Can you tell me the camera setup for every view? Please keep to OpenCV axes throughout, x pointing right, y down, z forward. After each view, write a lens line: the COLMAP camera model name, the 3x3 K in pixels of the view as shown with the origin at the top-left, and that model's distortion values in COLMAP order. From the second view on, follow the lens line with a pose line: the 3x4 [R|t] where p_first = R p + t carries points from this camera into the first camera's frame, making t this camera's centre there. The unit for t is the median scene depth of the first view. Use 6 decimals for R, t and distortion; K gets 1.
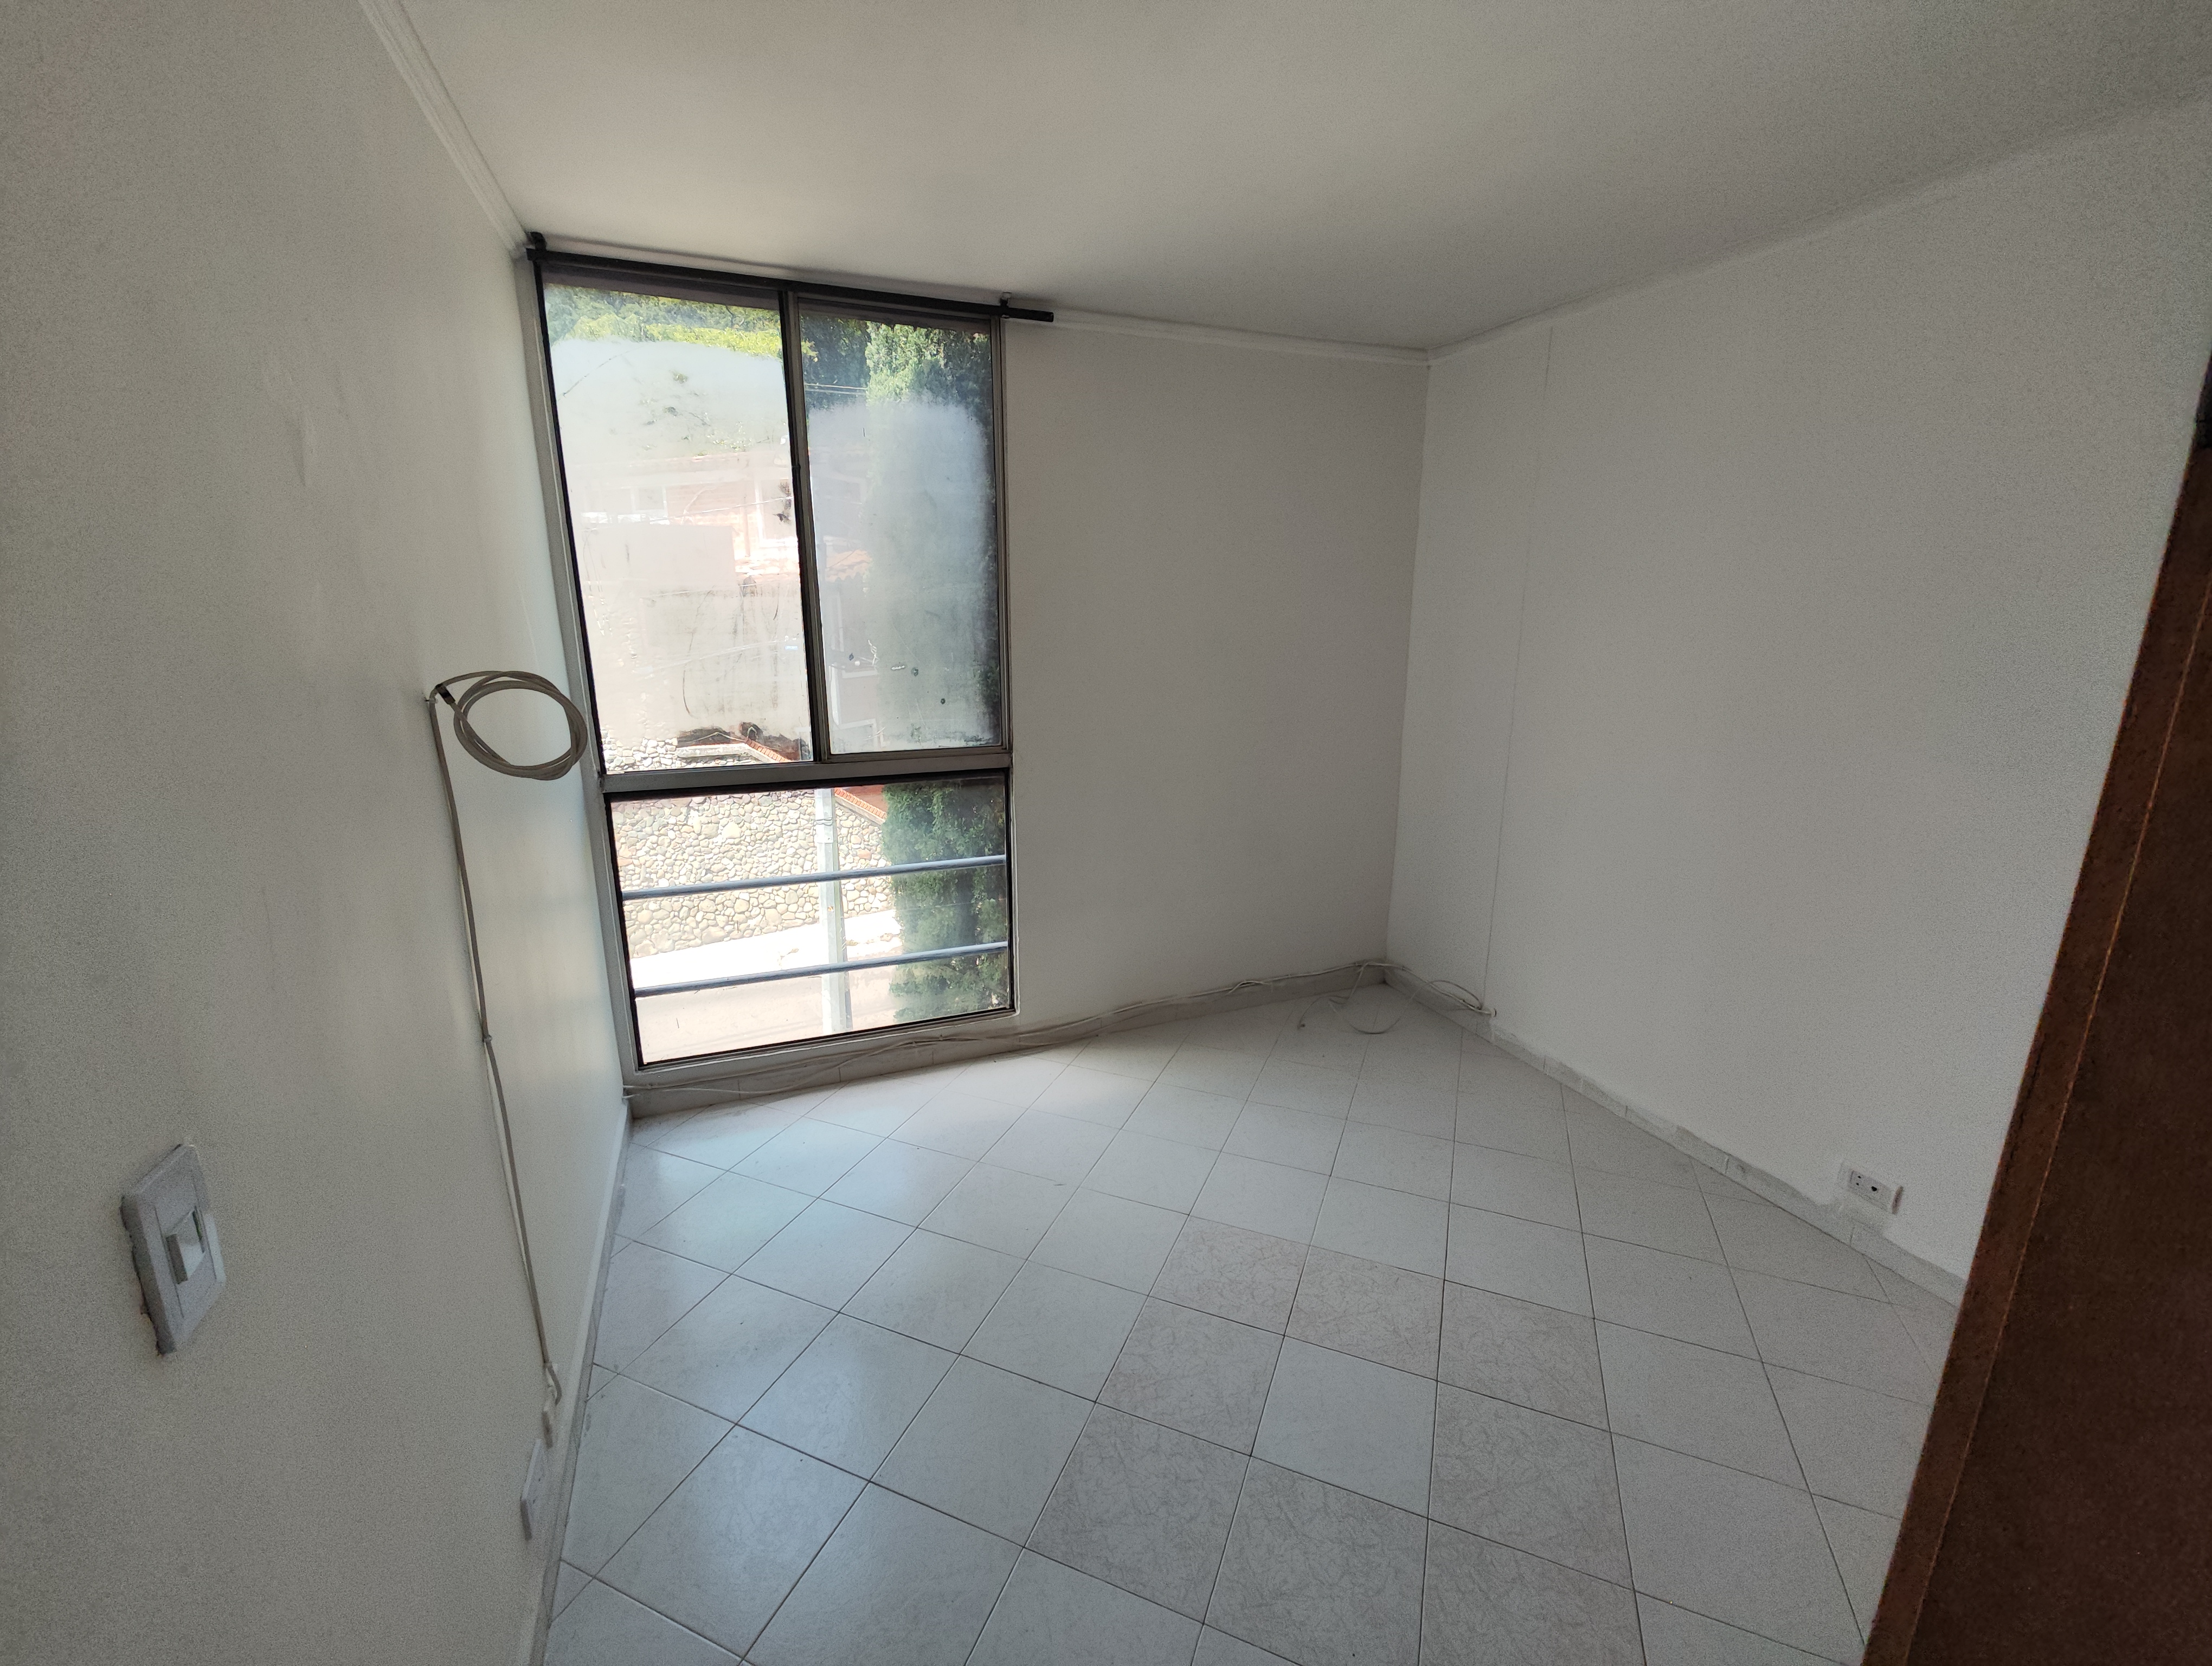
lens RADIAL K [[923.8, 0, 1101.8], [0, 923.8, 831.7], [0, 0, 1]] dist [-0.003573, 0.000832]
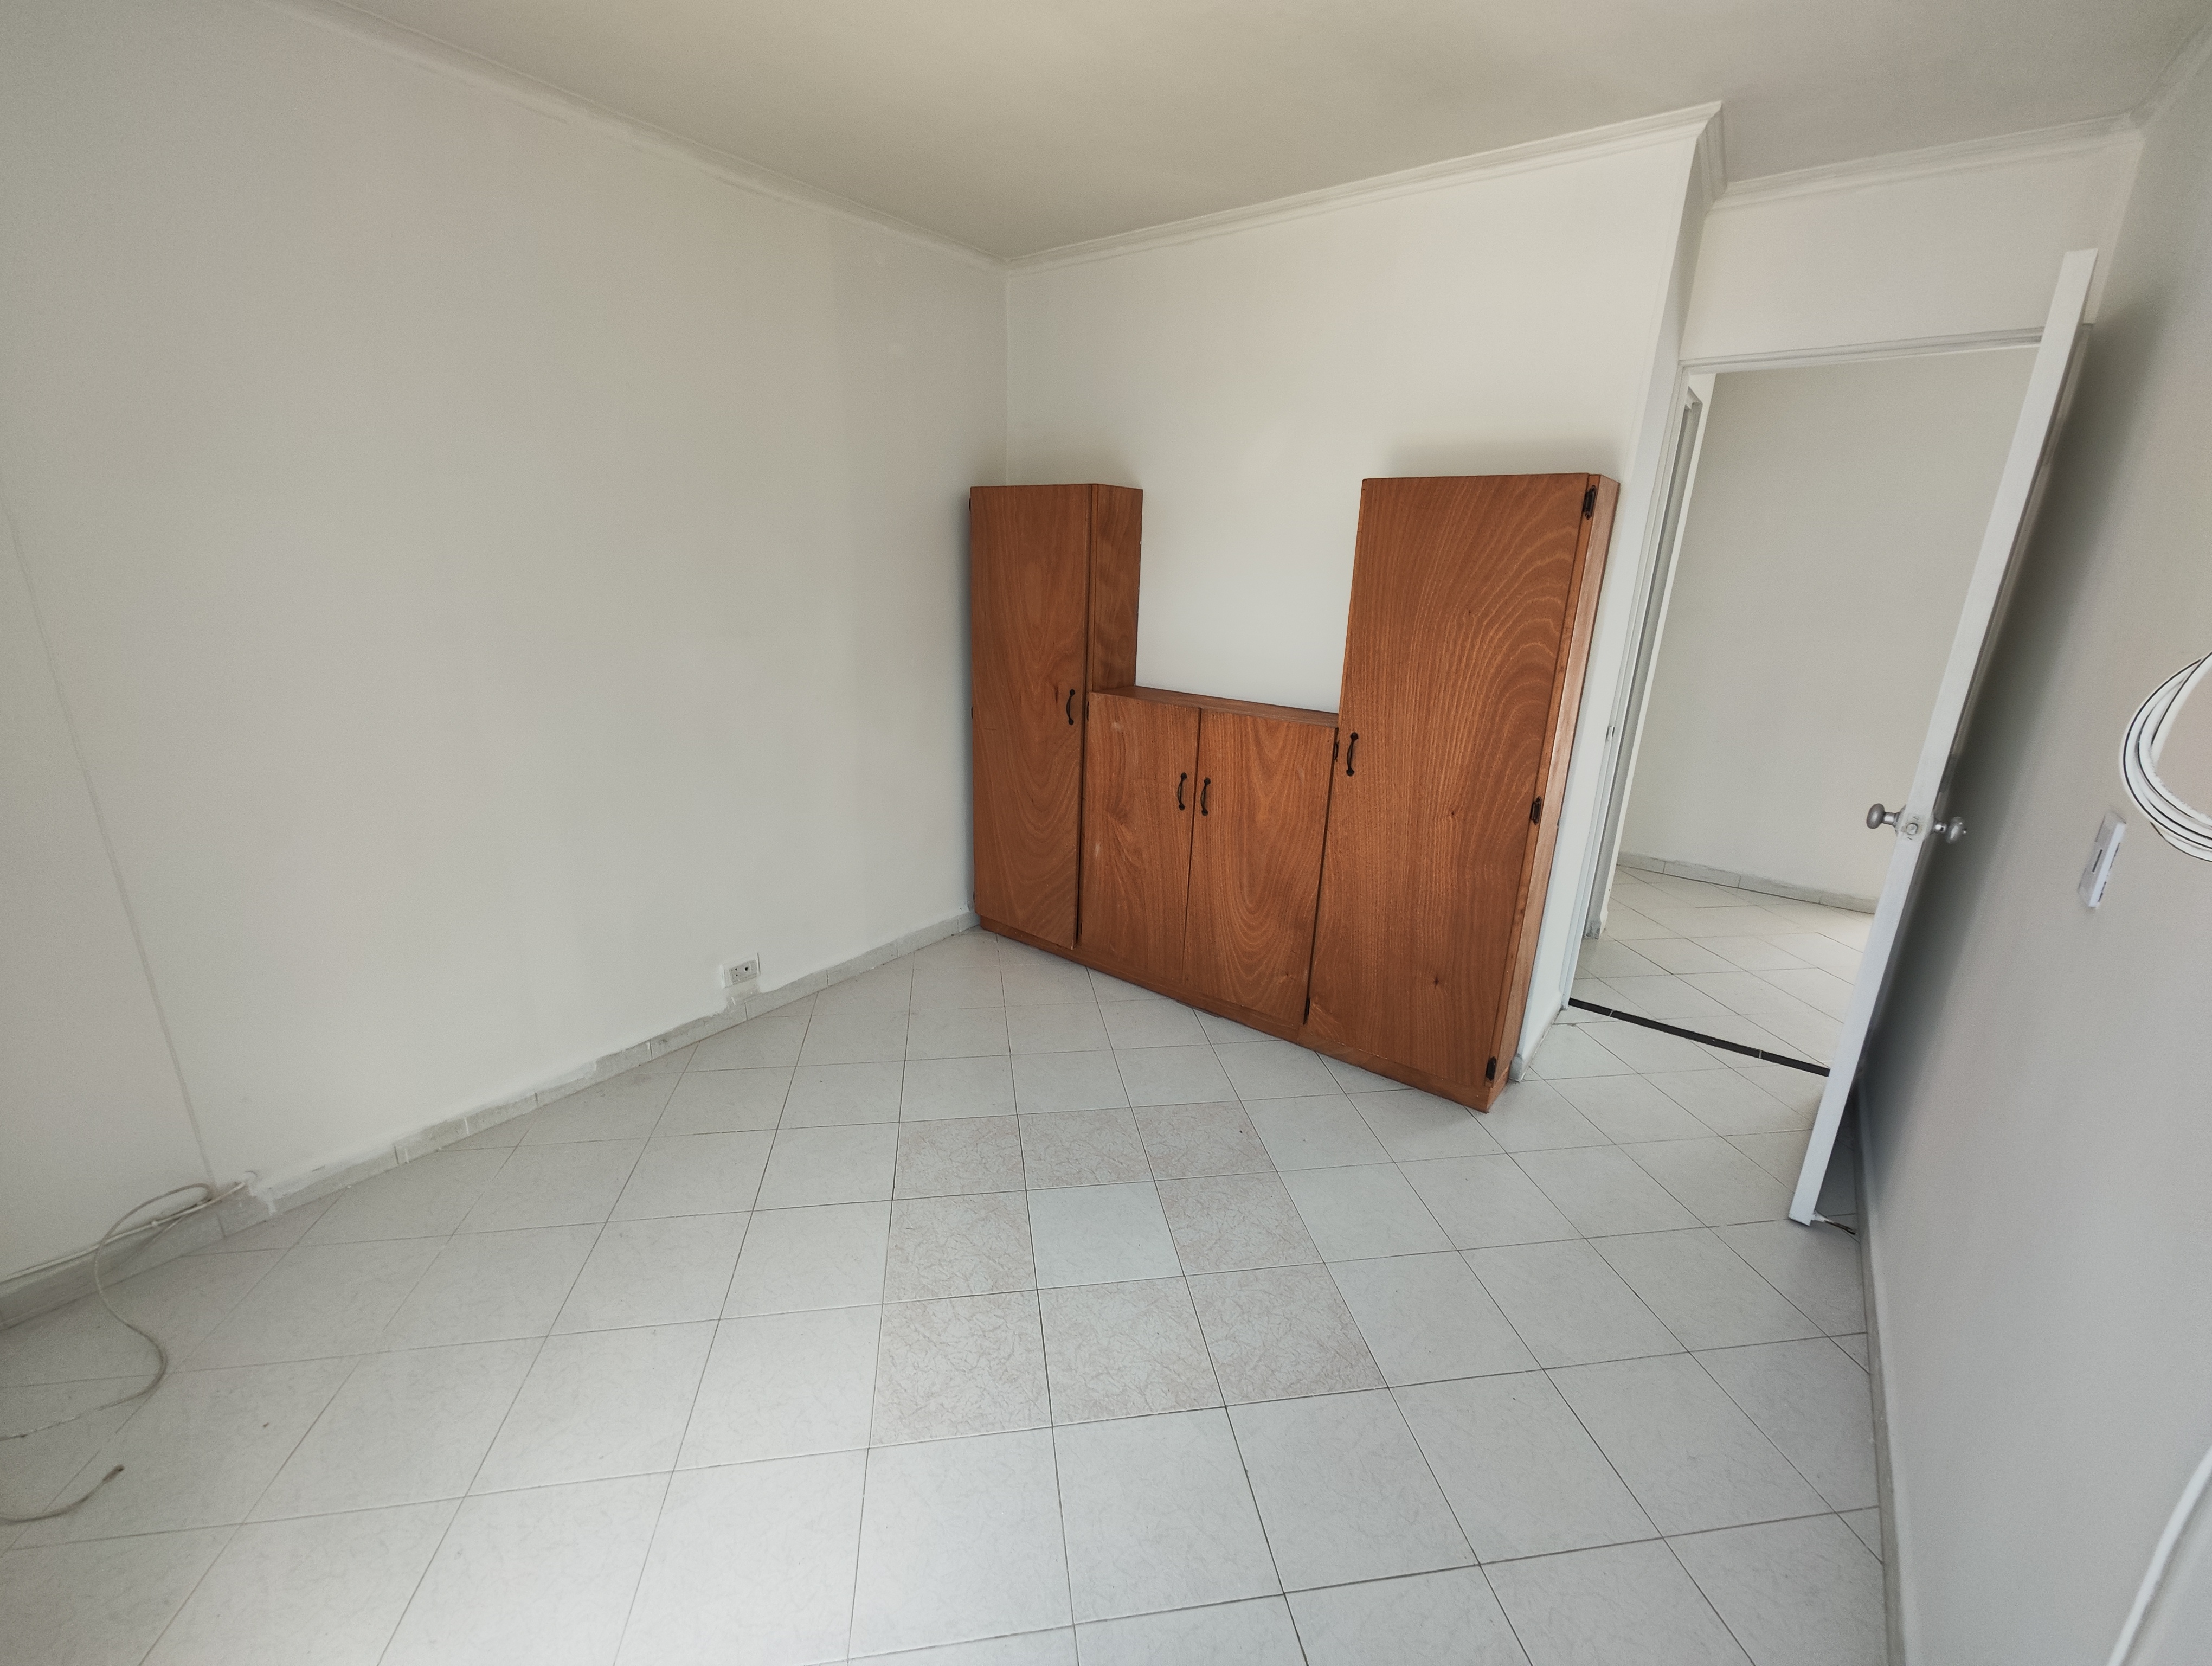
lens RADIAL K [[923.8, 0, 1101.8], [0, 923.8, 831.7], [0, 0, 1]] dist [-0.003573, 0.000832]
pose [[-0.524117, -0.259628, 0.811107, -0.405833], [0.172750, 0.900190, 0.399770, -0.207819], [-0.833941, 0.349645, -0.426954, 0.986290]]
